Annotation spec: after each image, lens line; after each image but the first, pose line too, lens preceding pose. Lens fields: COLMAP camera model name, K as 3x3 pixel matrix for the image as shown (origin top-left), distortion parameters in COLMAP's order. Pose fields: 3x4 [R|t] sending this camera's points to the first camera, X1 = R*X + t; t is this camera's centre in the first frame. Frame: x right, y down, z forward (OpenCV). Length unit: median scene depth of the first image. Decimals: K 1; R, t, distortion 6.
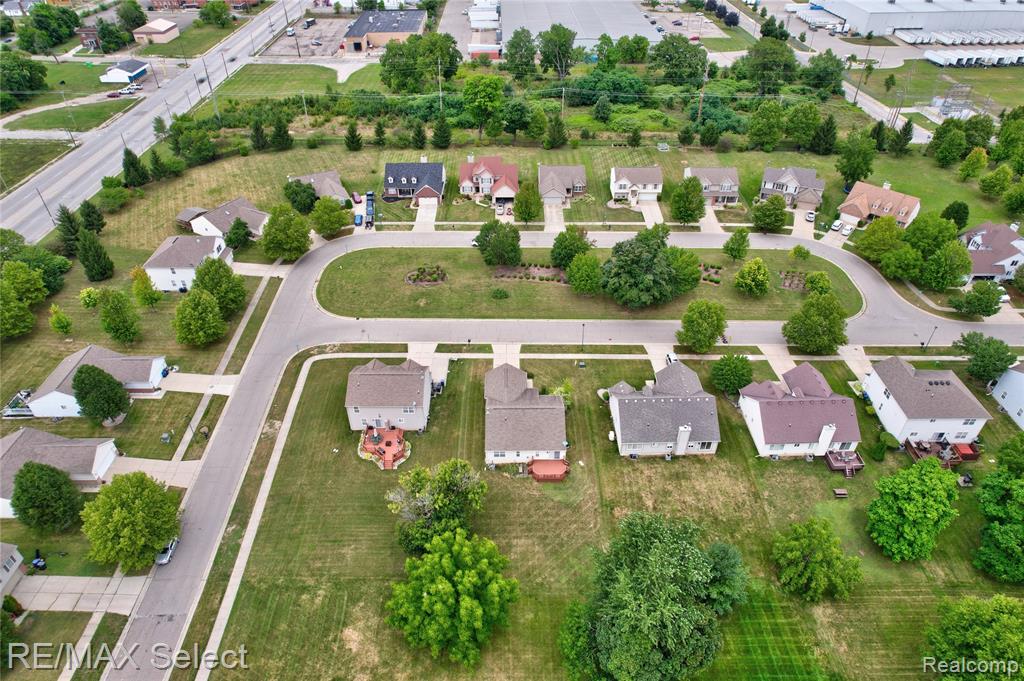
lens RADIAL K [[658.3, 0, 507.4], [0, 658.3, 343.1], [0, 0, 1]] dist [-0.085119, 0.082882]
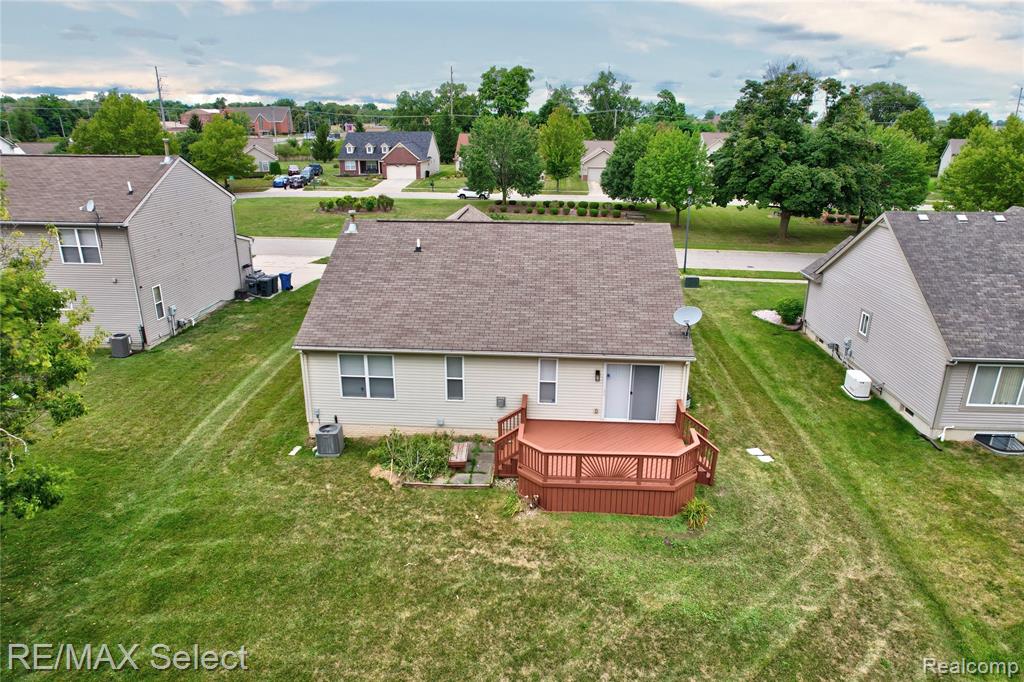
lens RADIAL K [[658.3, 0, 507.4], [0, 658.3, 343.6], [0, 0, 1]] dist [-0.085119, 0.082882]
pose [[0.997122, 0.030701, -0.069321, 0.041377], [-0.051250, 0.946742, -0.317888, 0.196635], [0.055869, 0.320525, 0.945591, 0.708106]]
